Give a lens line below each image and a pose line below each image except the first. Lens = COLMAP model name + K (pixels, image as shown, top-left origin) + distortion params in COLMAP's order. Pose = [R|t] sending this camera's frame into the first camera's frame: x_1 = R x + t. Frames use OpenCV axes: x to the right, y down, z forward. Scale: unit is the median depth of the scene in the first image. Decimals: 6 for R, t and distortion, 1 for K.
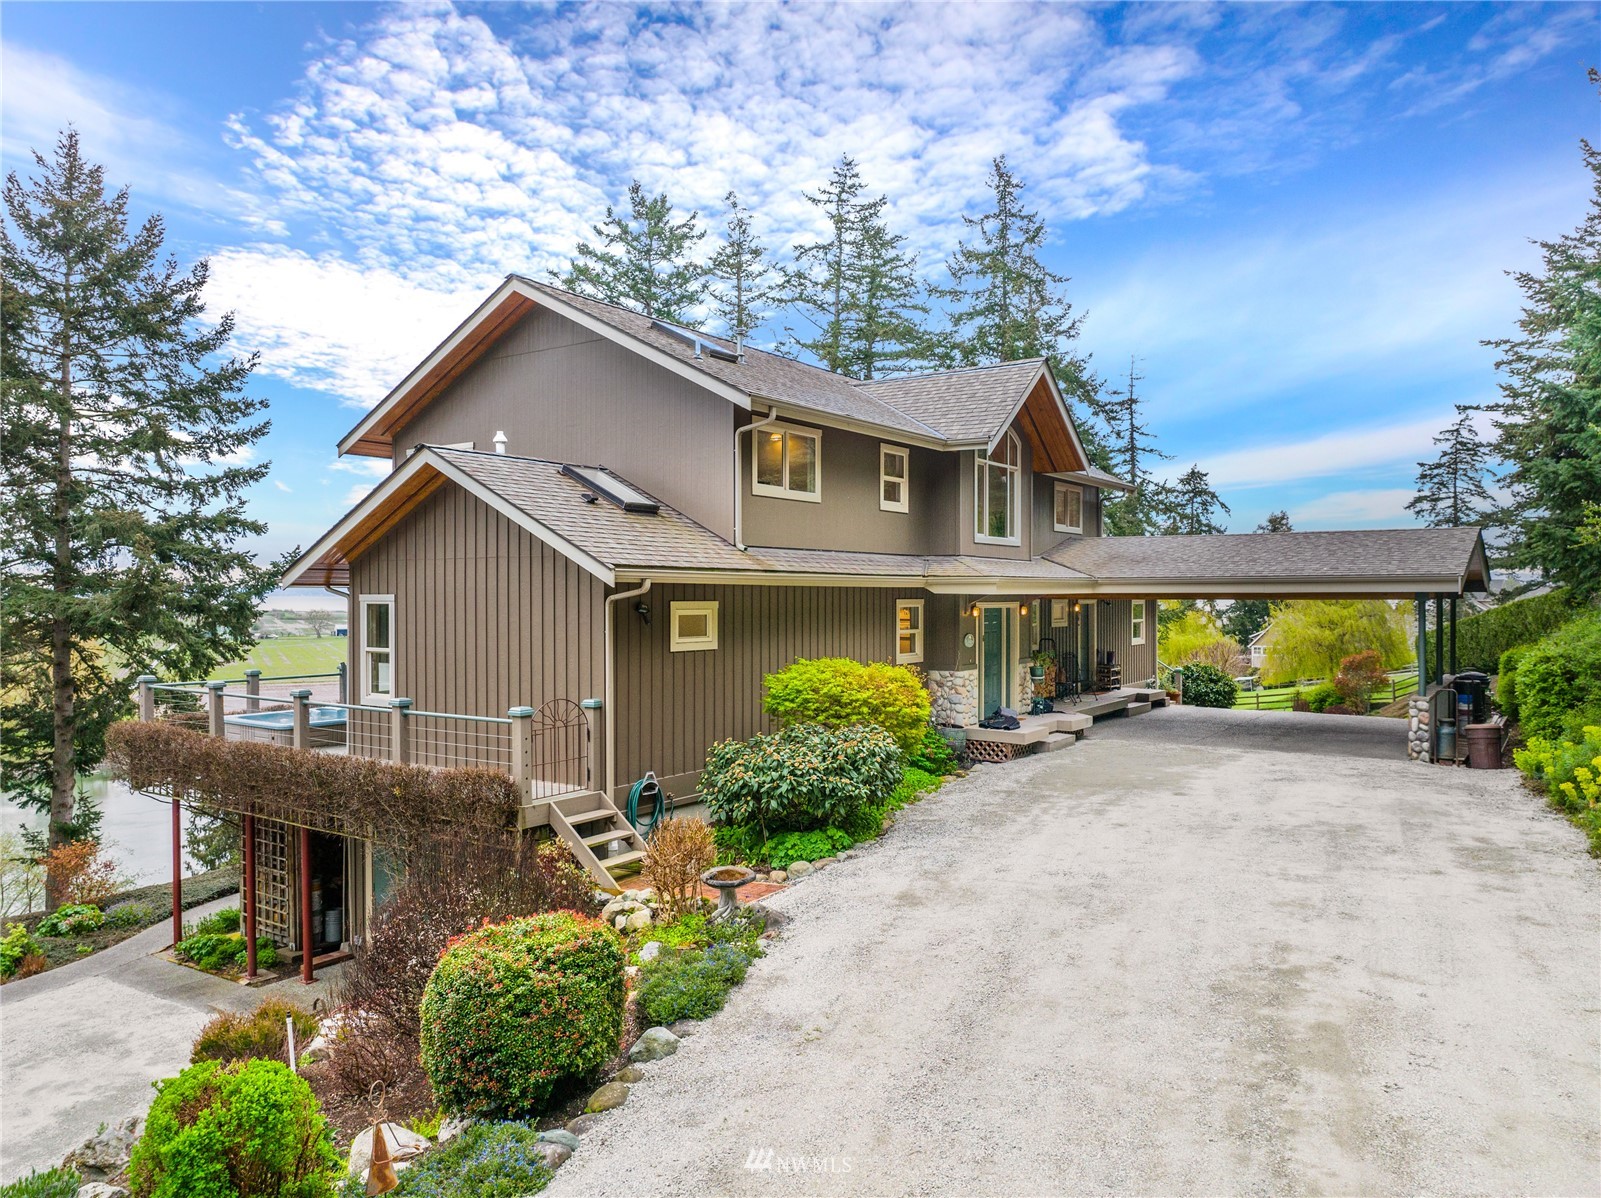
lens RADIAL K [[1136.4, 0, 806.5], [0, 1136.4, 599.8], [0, 0, 1]] dist [-0.032081, 0.001360]
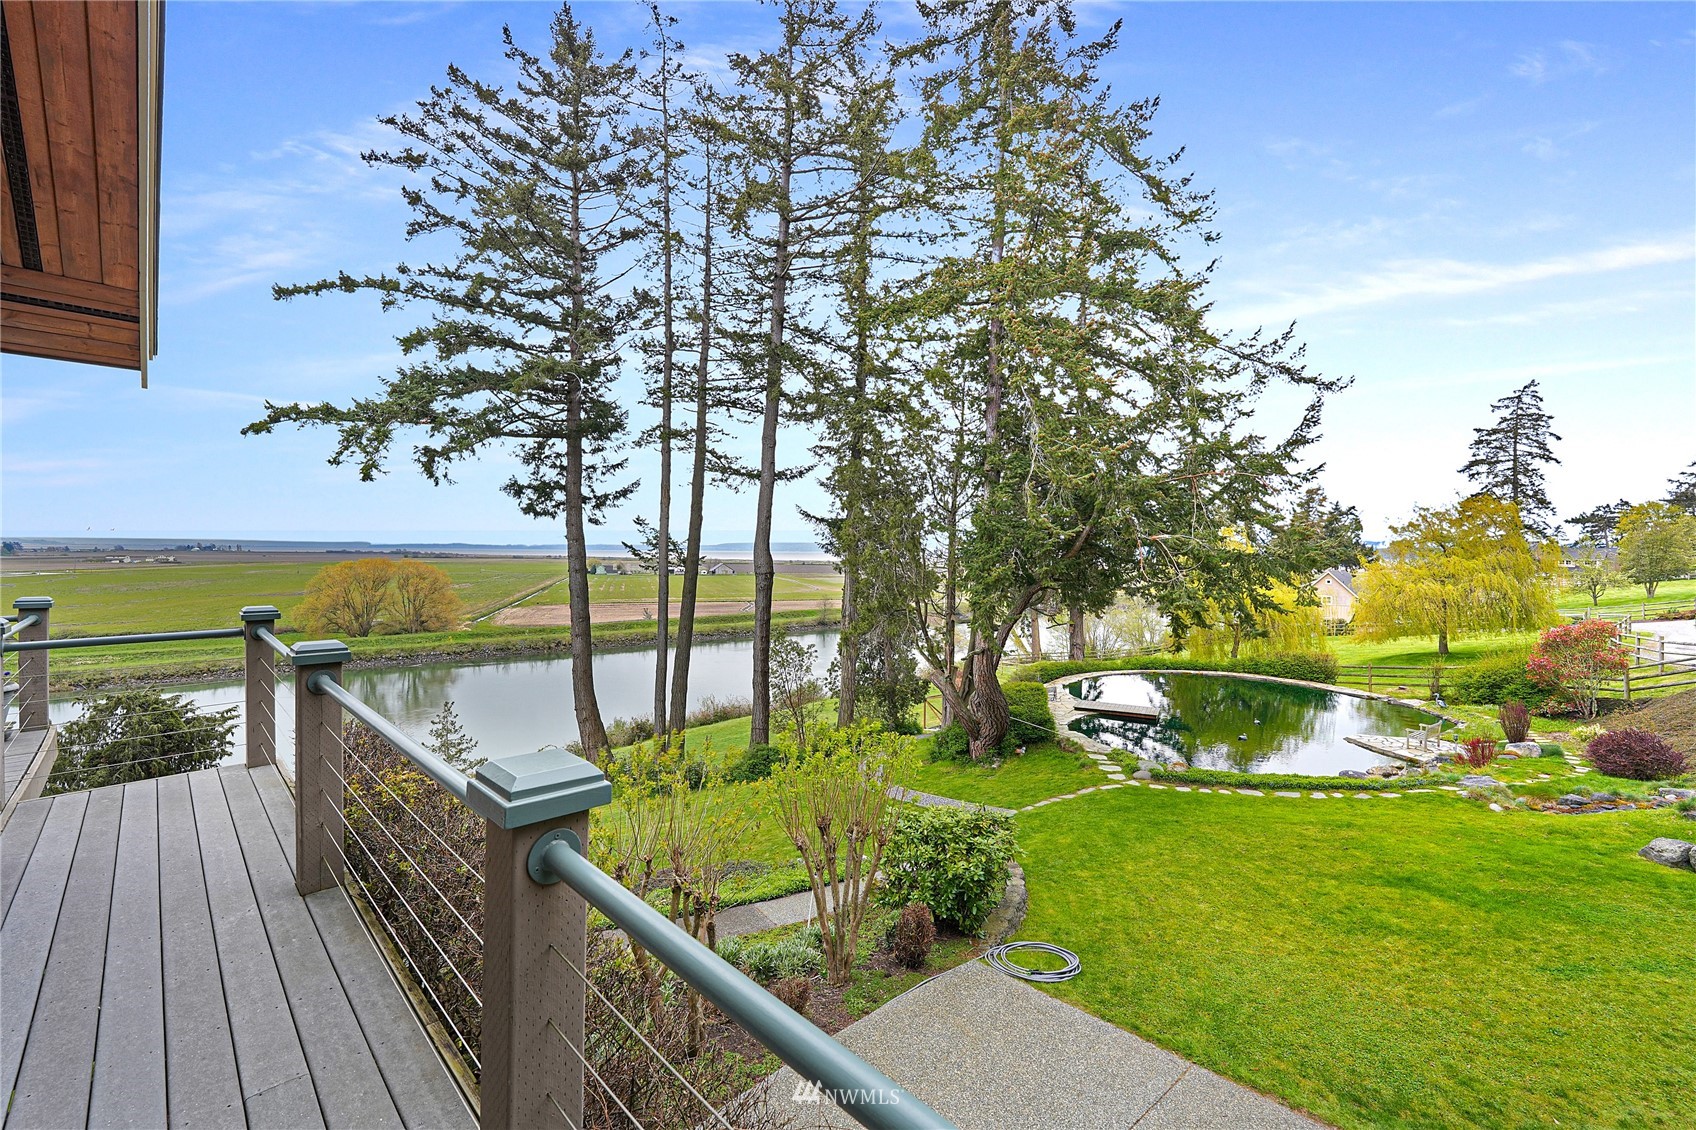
lens RADIAL K [[687.1, 0, 846.7], [0, 687.1, 561.8], [0, 0, 1]] dist [-0.009849, 0.000575]
pose [[0.985335, 0.018704, -0.169602, 0.064100], [-0.016412, 0.999754, 0.014905, 0.006073], [0.169840, -0.011903, 0.985400, 0.255432]]
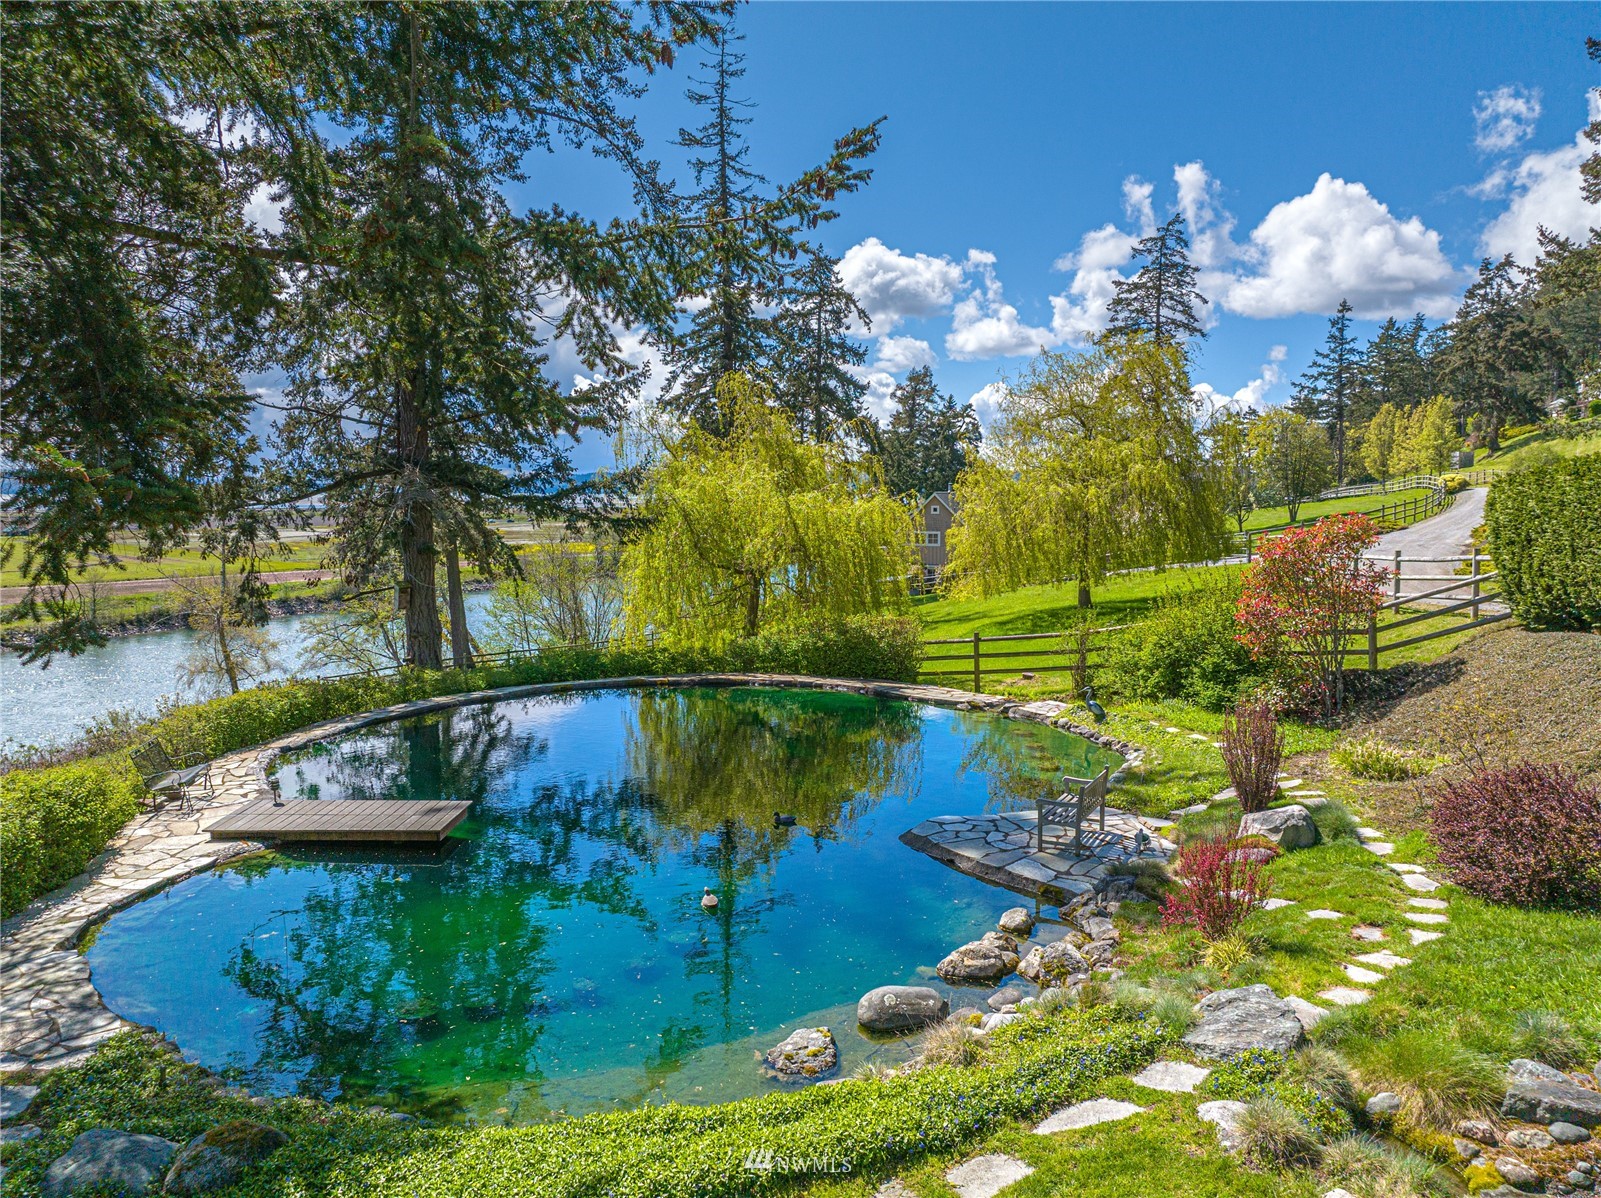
lens RADIAL K [[1136.4, 0, 800.4], [0, 1136.4, 594.4], [0, 0, 1]] dist [-0.032081, 0.001360]
pose [[0.950951, -0.022365, 0.308532, 0.119079], [-0.004672, 0.996231, 0.086613, 0.019319], [-0.309306, -0.083806, 0.947263, 0.352085]]
